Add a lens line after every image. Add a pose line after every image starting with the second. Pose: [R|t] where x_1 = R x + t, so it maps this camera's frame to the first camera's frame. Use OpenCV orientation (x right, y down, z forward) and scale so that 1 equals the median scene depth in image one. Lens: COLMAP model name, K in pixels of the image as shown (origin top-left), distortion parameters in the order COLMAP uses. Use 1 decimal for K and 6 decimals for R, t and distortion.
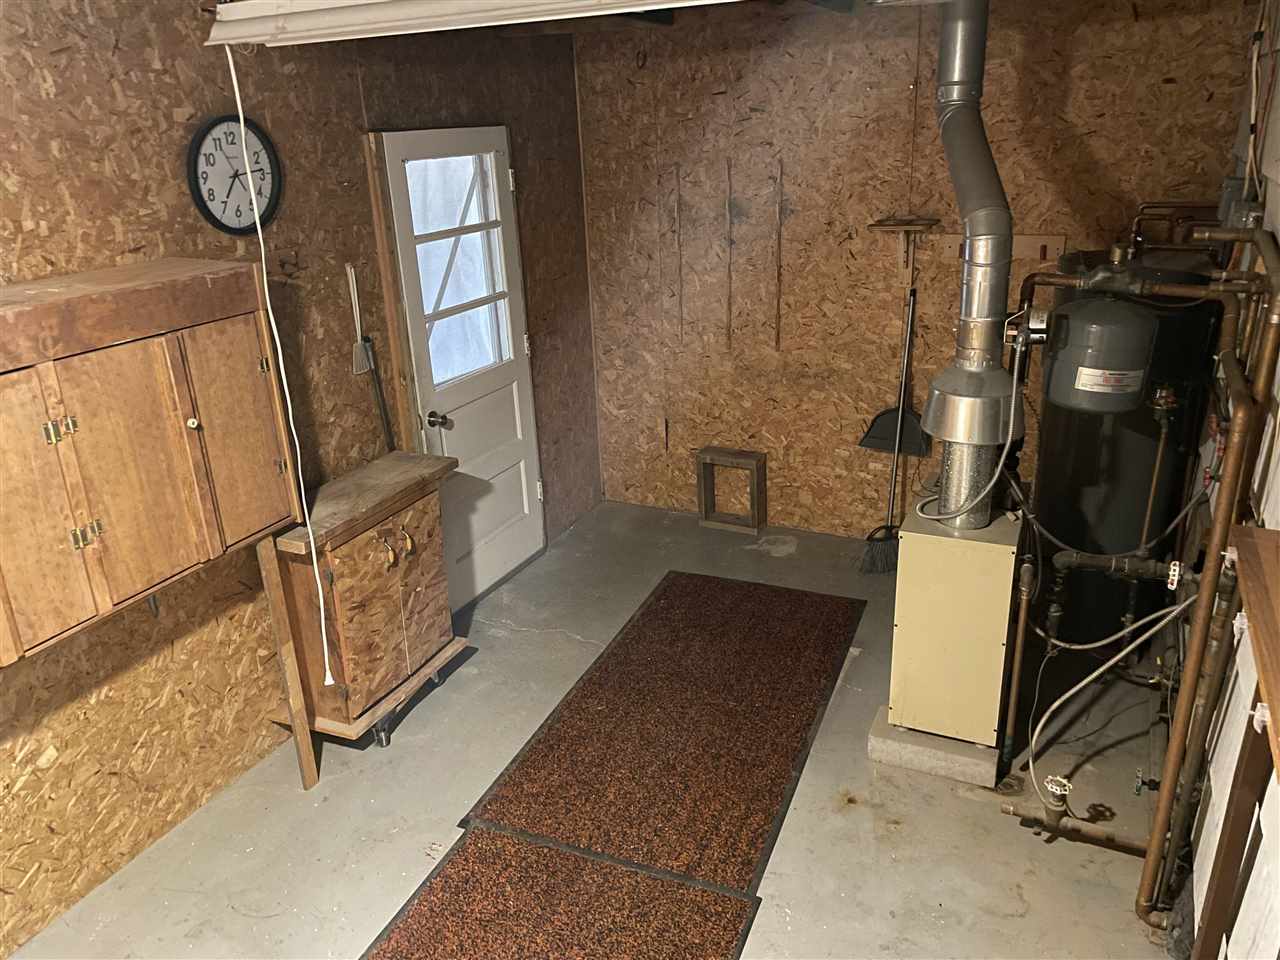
lens RADIAL K [[964.9, 0, 642.5], [0, 964.9, 477.0], [0, 0, 1]] dist [0.056011, -0.079087]
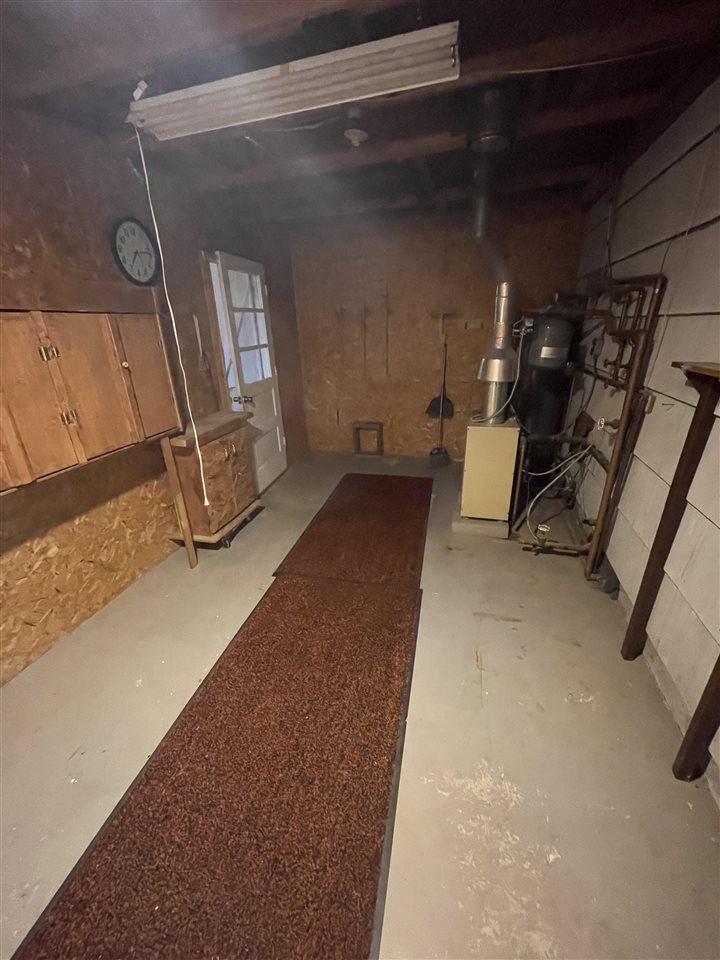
lens RADIAL K [[385.8, 0, 363.4], [0, 385.8, 483.9], [0, 0, 1]] dist [-0.006094, 0.001965]
pose [[0.985755, -0.055614, 0.158728, -0.117737], [0.050907, 0.998139, 0.033574, 0.145579], [-0.160300, -0.025016, 0.986751, 0.158153]]
